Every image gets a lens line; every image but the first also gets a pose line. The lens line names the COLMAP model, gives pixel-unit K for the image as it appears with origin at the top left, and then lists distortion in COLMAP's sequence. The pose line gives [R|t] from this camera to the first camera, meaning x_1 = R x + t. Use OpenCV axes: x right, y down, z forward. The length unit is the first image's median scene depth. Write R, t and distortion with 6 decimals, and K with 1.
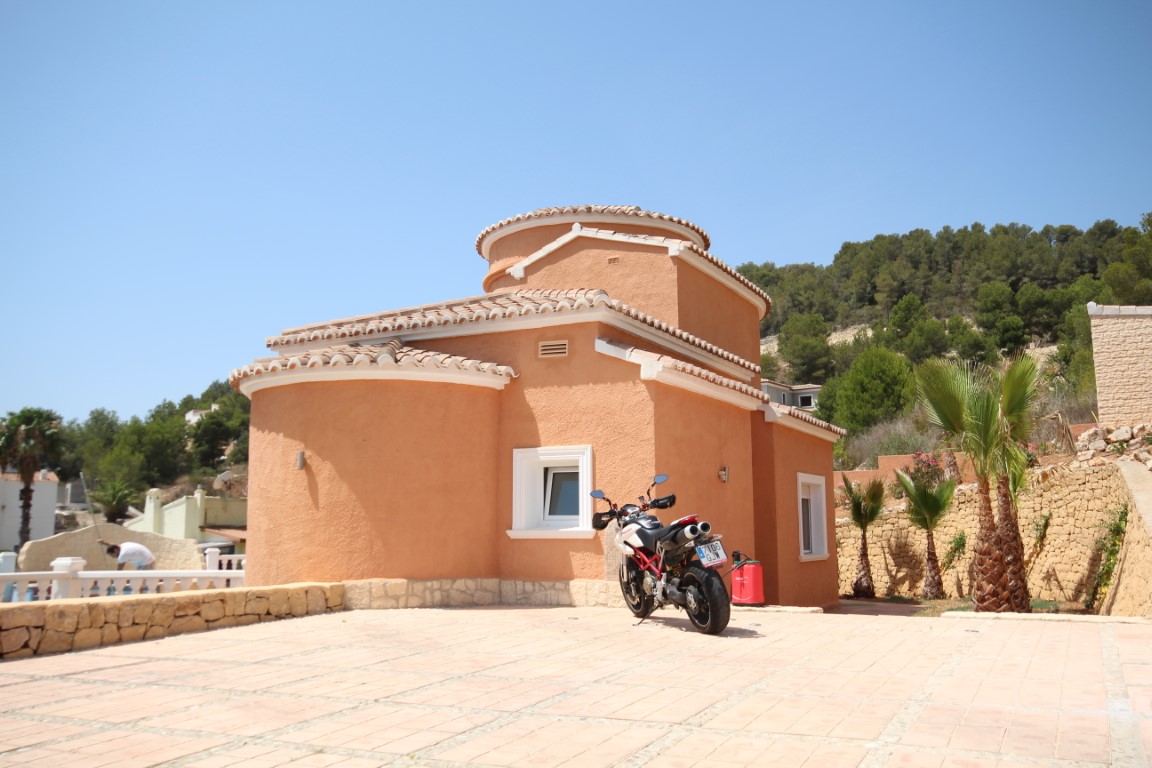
lens RADIAL K [[994.2, 0, 580.8], [0, 994.2, 381.5], [0, 0, 1]] dist [-0.007723, 0.087961]
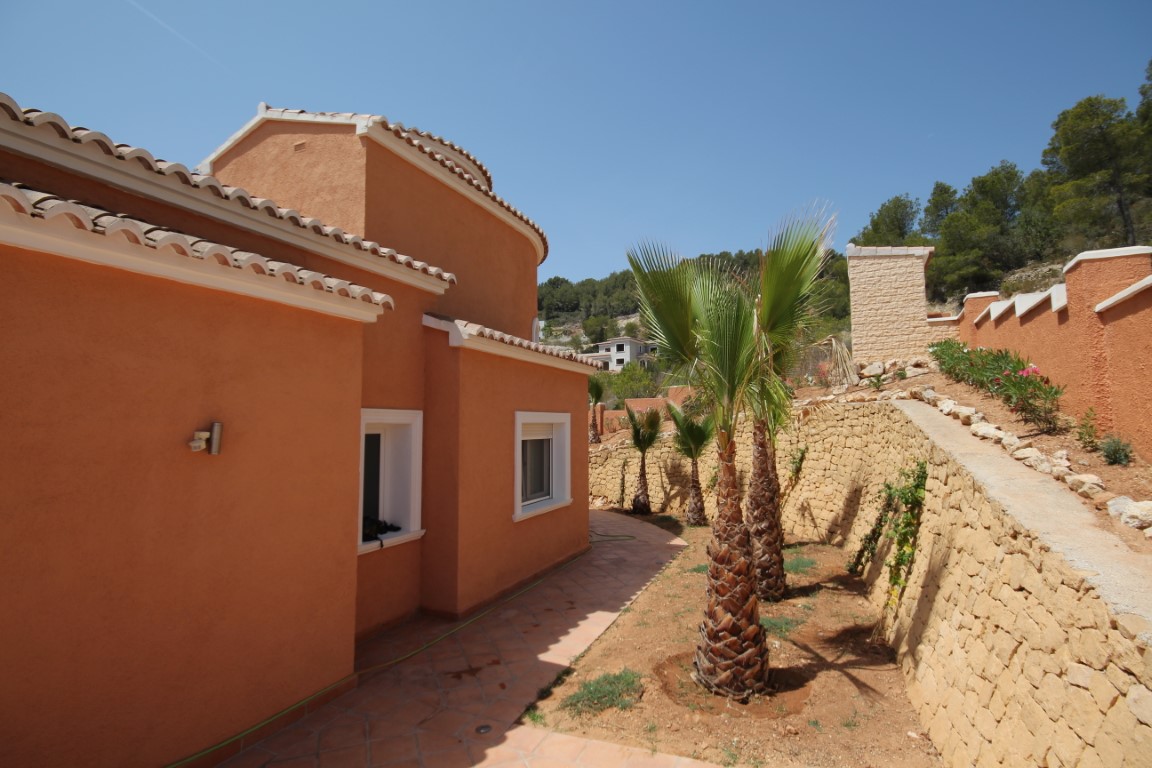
lens RADIAL K [[564.4, 0, 576.0], [0, 564.4, 384.0], [0, 0, 1]] dist [-0.002259, 0.000039]
pose [[0.997357, 0.006805, 0.072339, 0.197620], [-0.012389, 0.996952, 0.077026, 0.027775], [-0.071594, -0.077719, 0.994401, 0.456996]]
